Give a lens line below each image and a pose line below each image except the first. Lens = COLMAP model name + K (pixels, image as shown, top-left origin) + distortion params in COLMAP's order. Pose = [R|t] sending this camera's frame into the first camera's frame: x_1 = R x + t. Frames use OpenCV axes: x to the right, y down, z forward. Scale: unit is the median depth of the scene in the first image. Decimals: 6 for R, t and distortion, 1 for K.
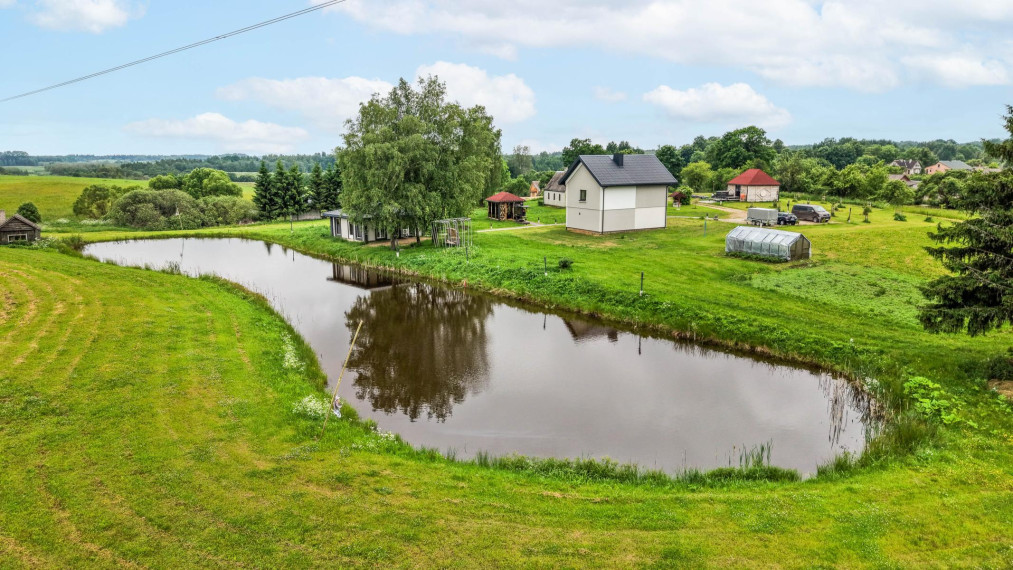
lens RADIAL K [[713.1, 0, 506.5], [0, 713.1, 285.0], [0, 0, 1]] dist [0.109424, -0.192765]
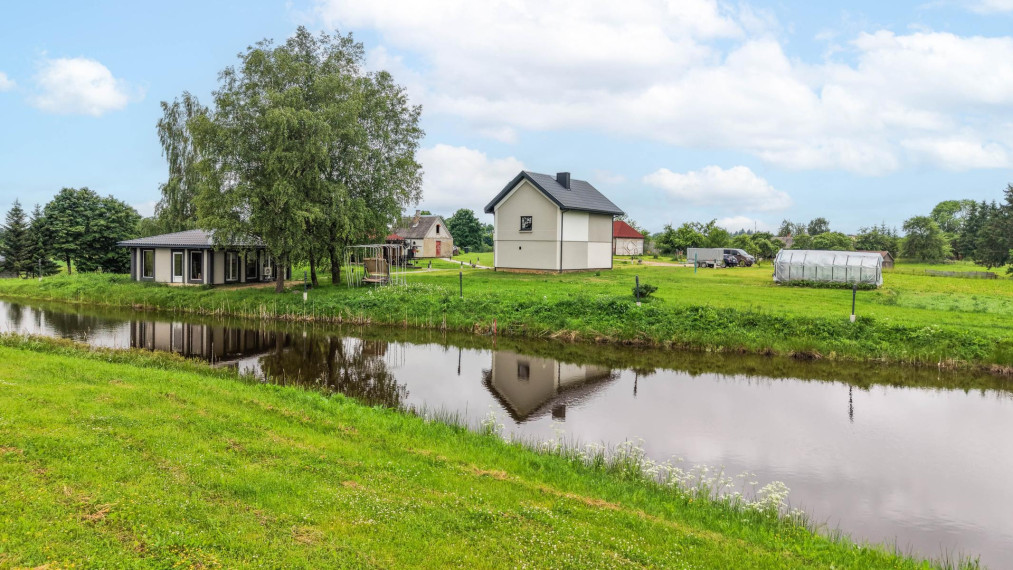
lens RADIAL K [[713.1, 0, 506.5], [0, 713.1, 285.0], [0, 0, 1]] dist [0.109424, -0.192765]
pose [[0.907739, 0.000772, 0.419535, -0.227983], [0.052660, 0.991880, -0.115763, 0.025547], [-0.416218, 0.127175, 0.900327, 0.334512]]
